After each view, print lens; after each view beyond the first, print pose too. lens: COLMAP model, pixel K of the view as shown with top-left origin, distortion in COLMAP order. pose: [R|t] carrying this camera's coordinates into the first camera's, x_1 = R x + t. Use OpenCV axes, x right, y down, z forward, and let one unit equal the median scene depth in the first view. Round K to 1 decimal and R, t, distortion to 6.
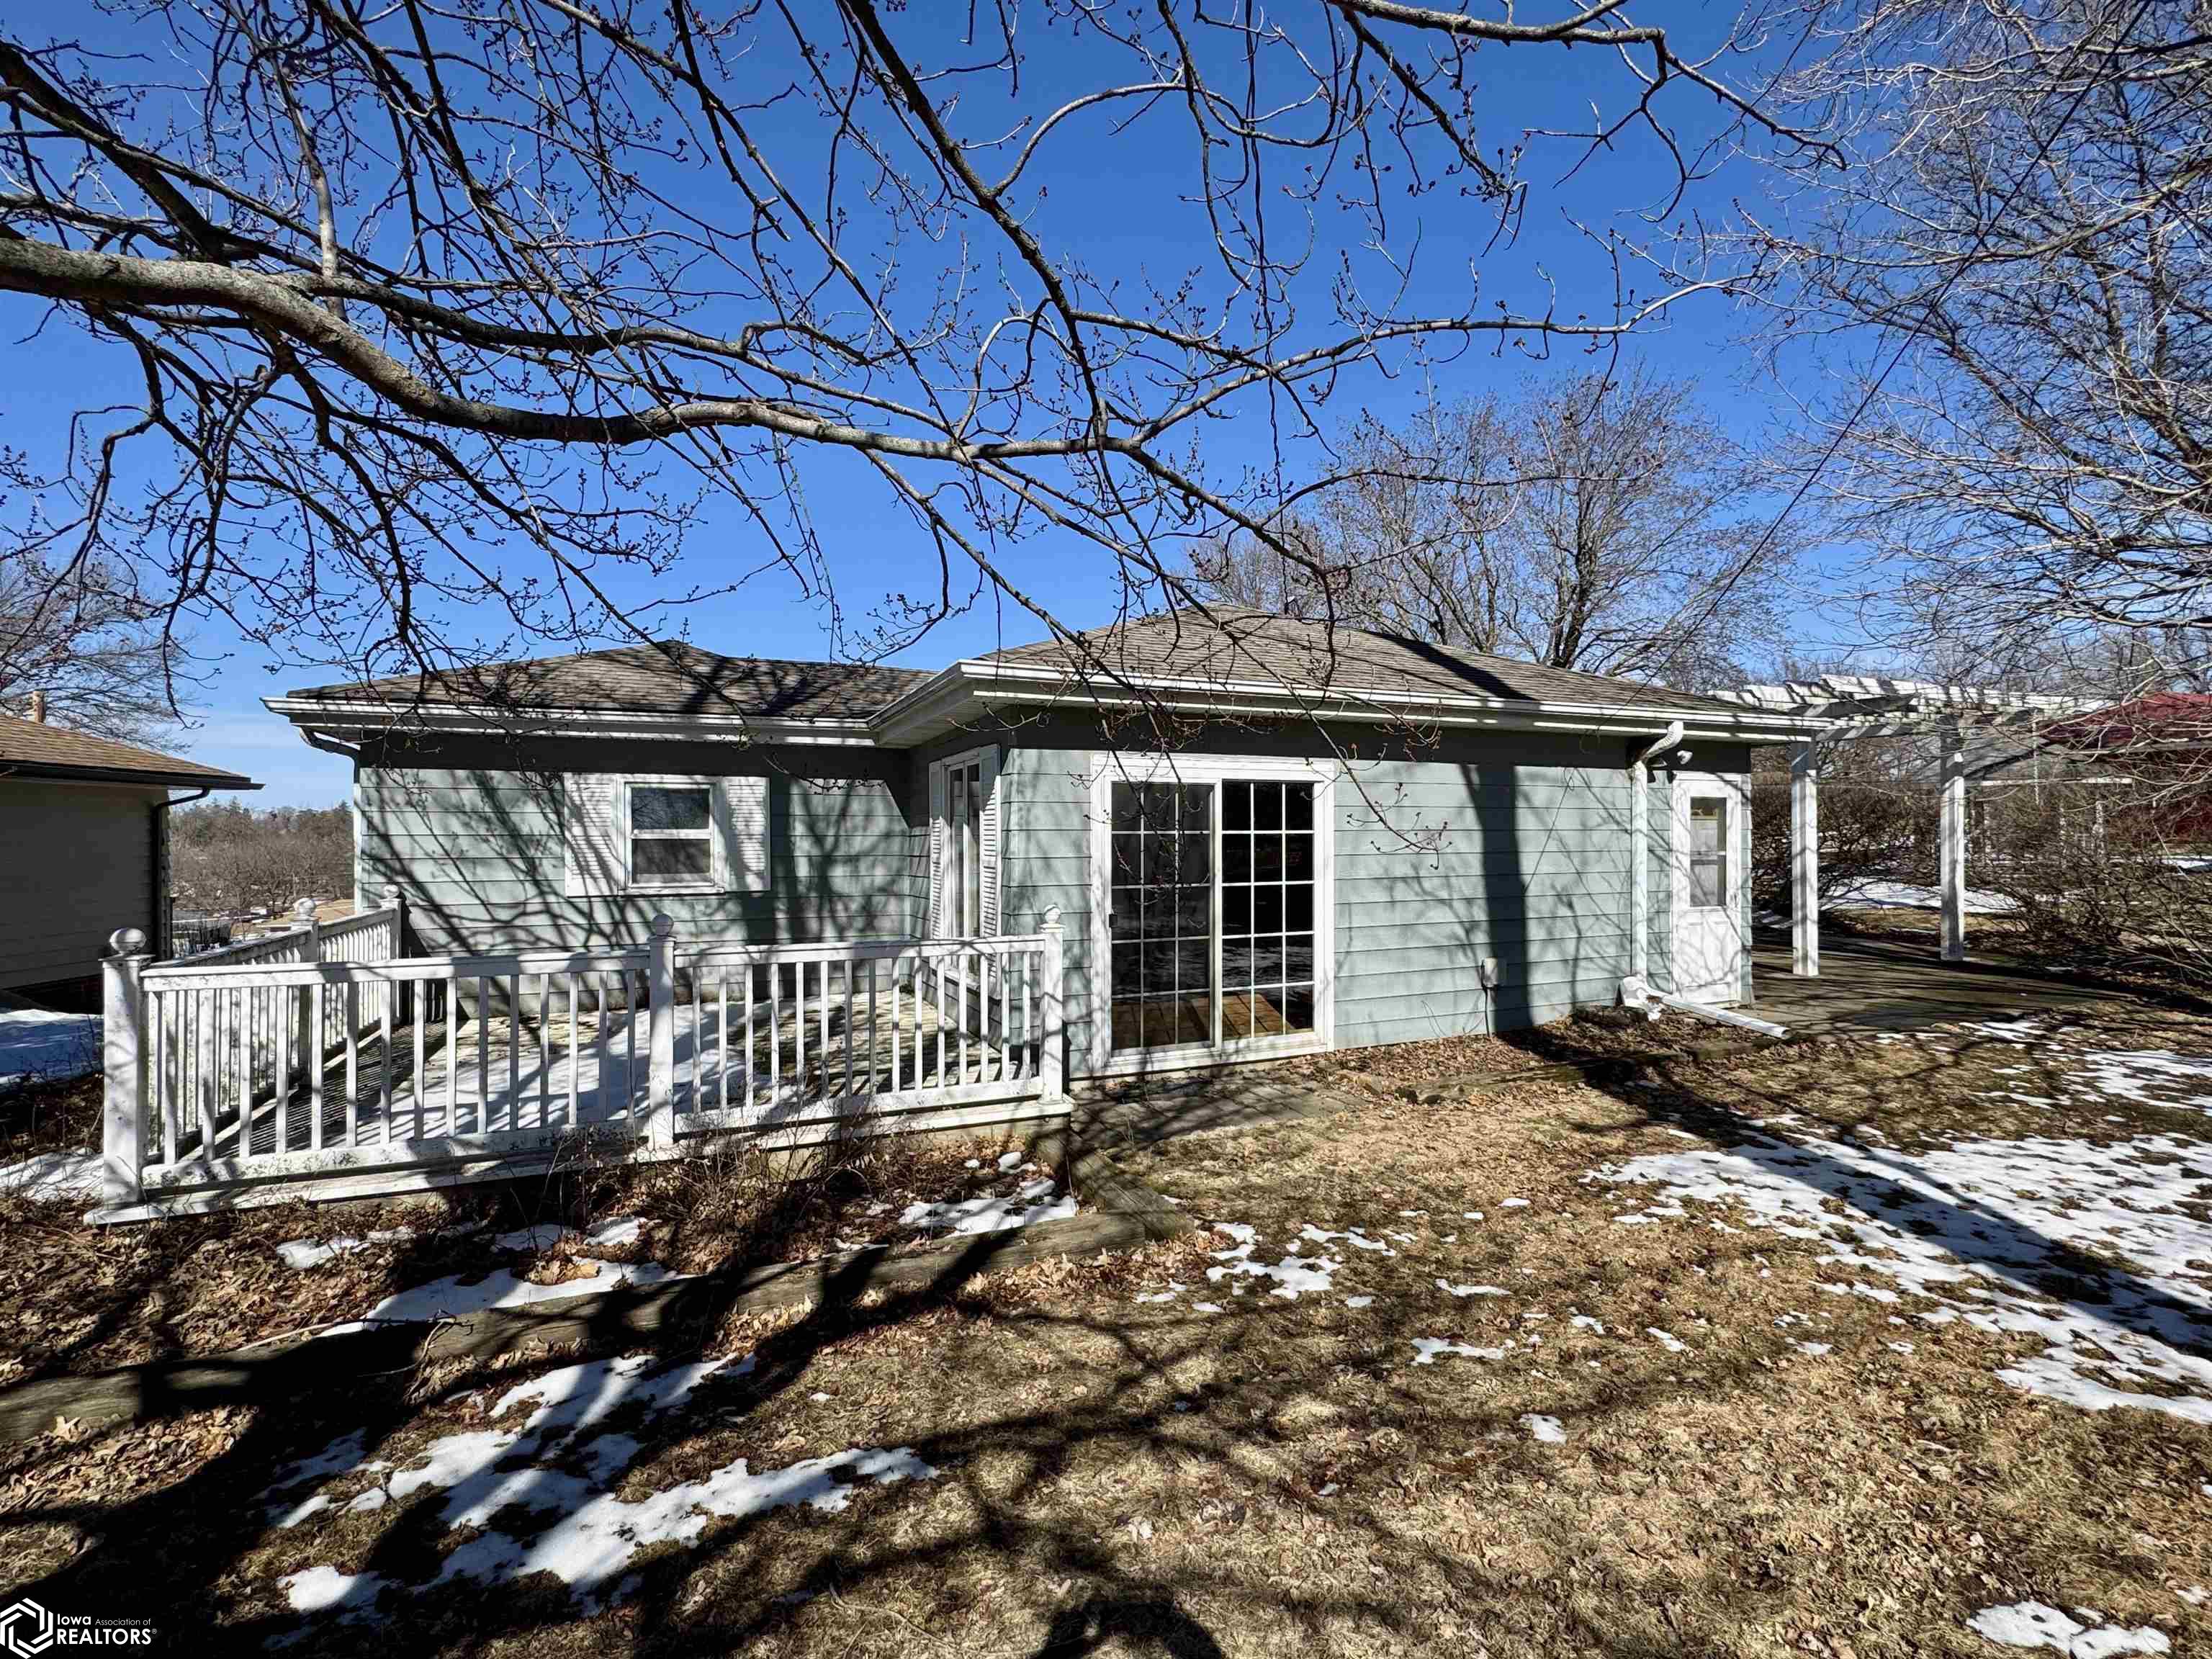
lens RADIAL K [[990.6, 0, 1106.0], [0, 990.6, 829.5], [0, 0, 1]] dist [-0.000190, -0.000098]
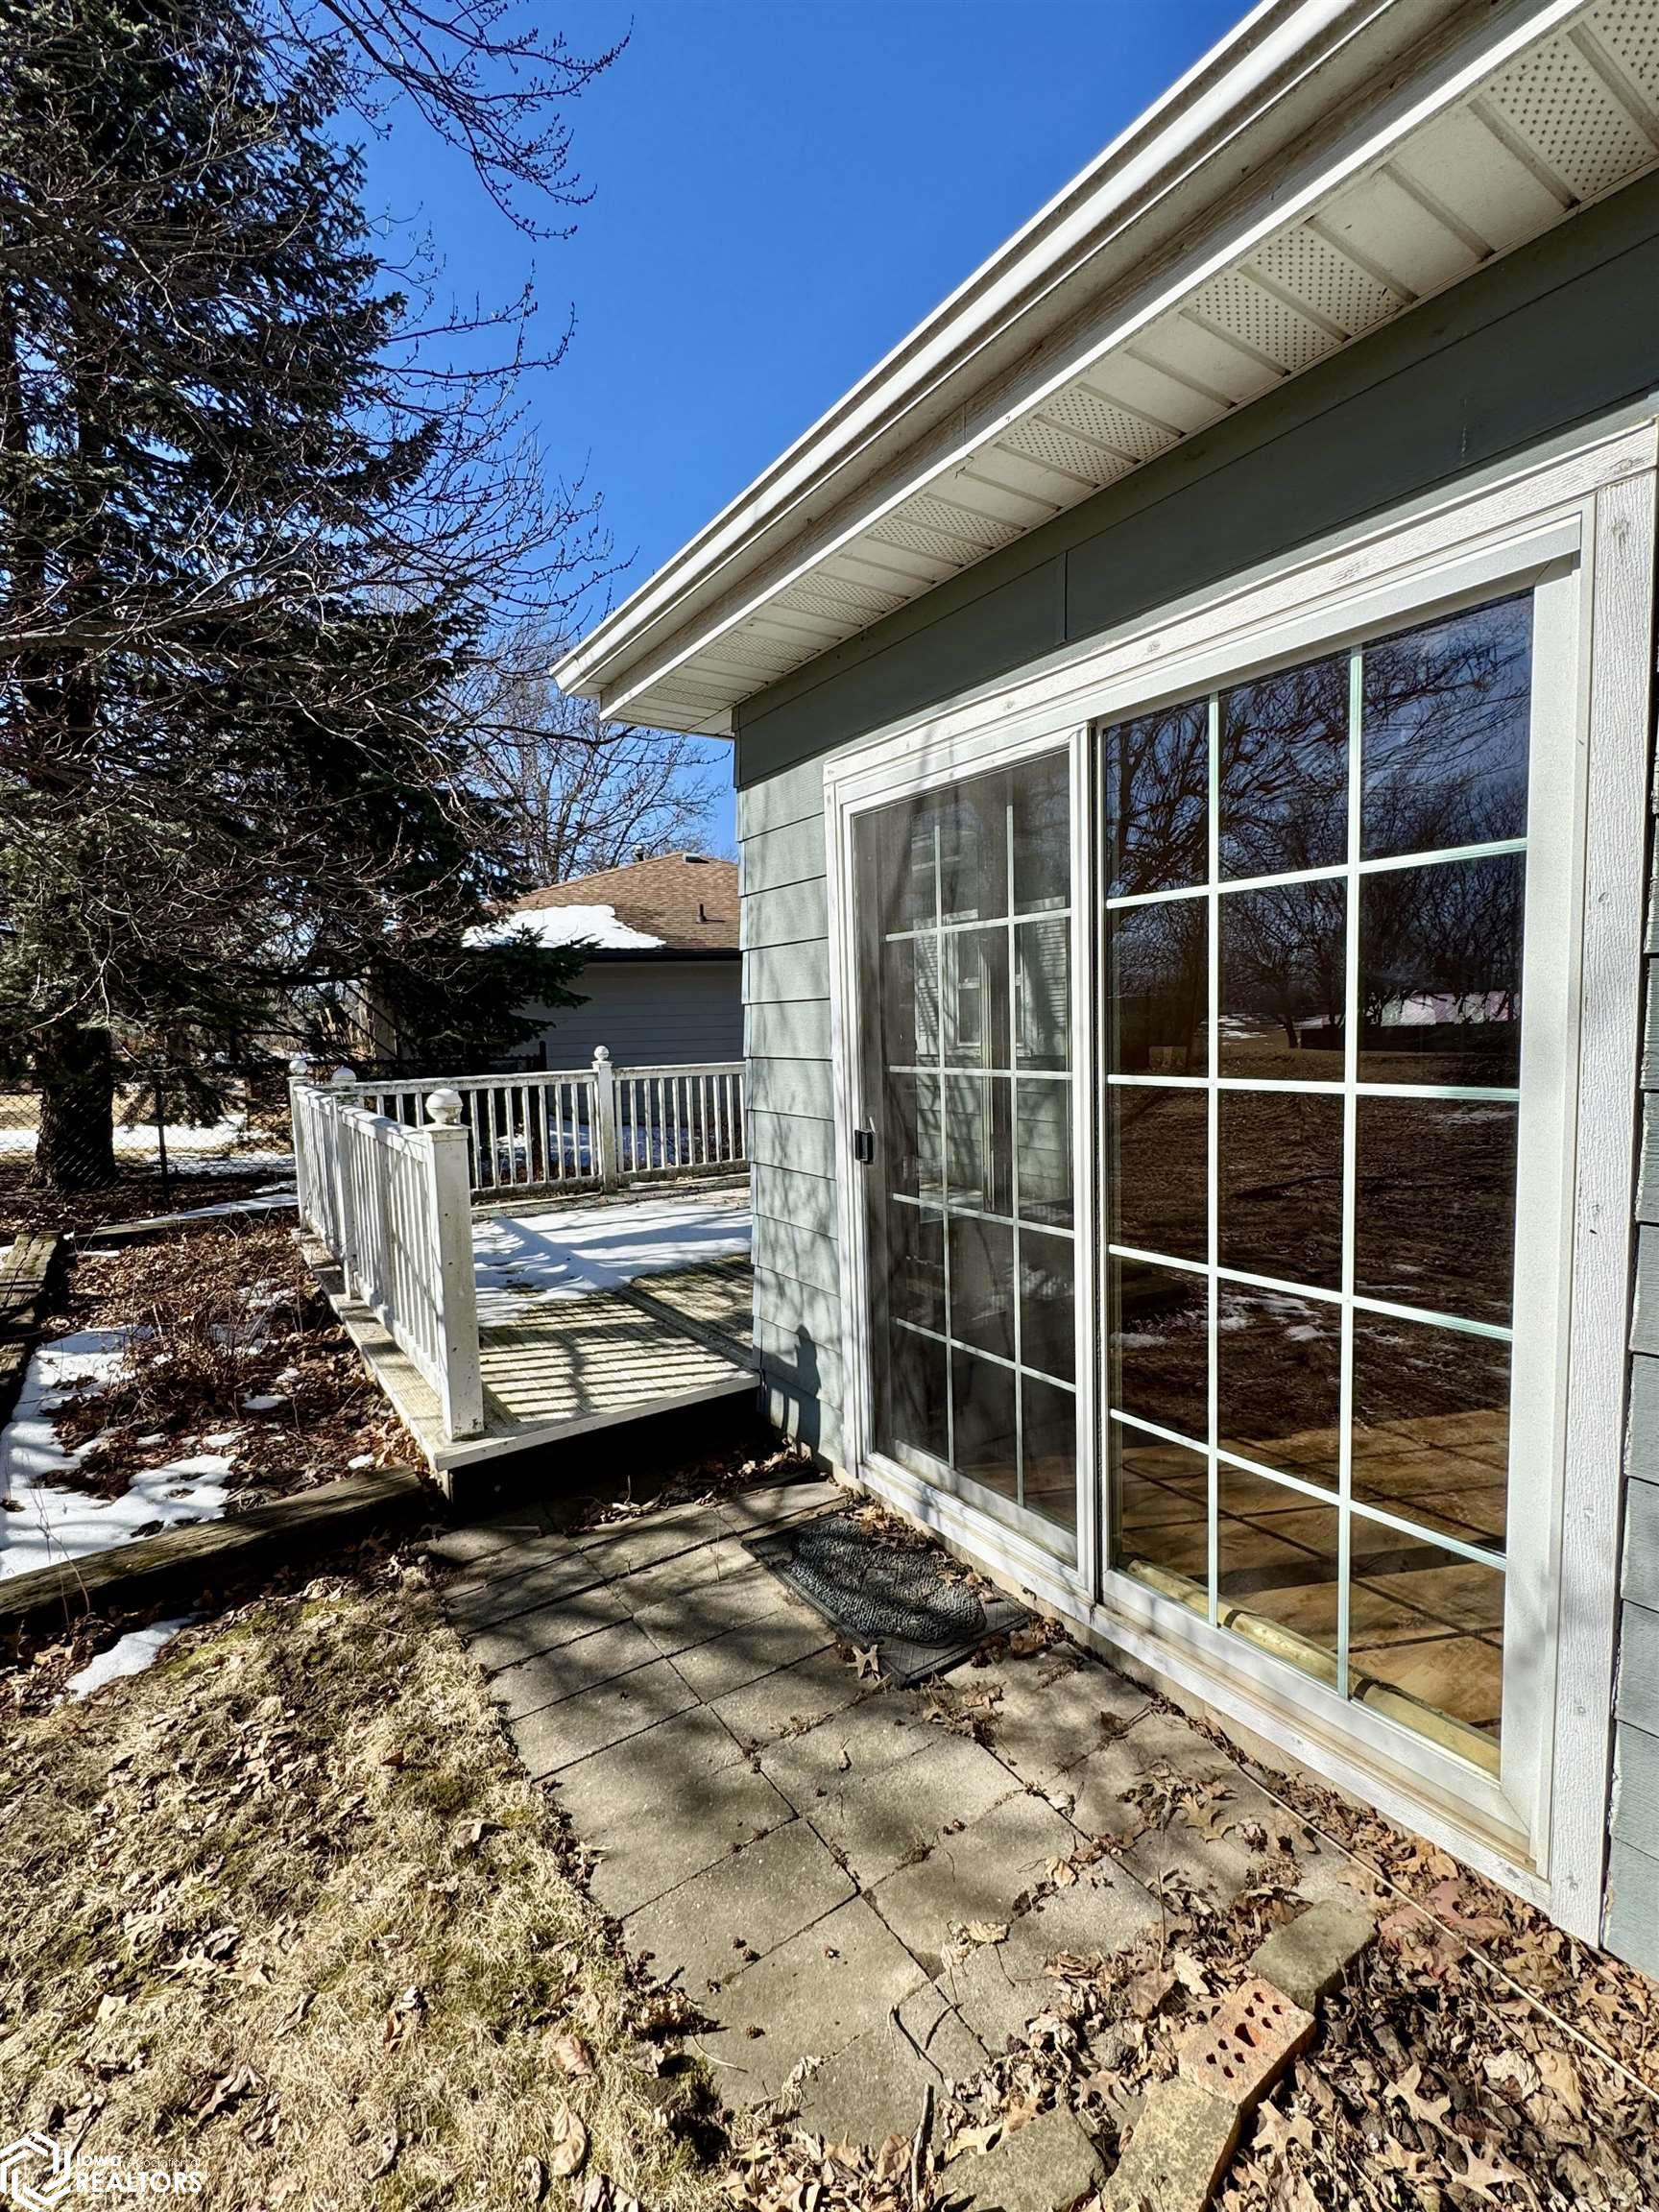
lens RADIAL K [[990.6, 0, 829.5], [0, 990.6, 1106.0], [0, 0, 1]] dist [-0.000190, -0.000098]
pose [[0.165752, 0.079746, -0.982938, 0.424982], [0.039476, 0.995390, 0.087413, 0.037440], [0.985377, -0.053291, 0.161840, 0.920576]]
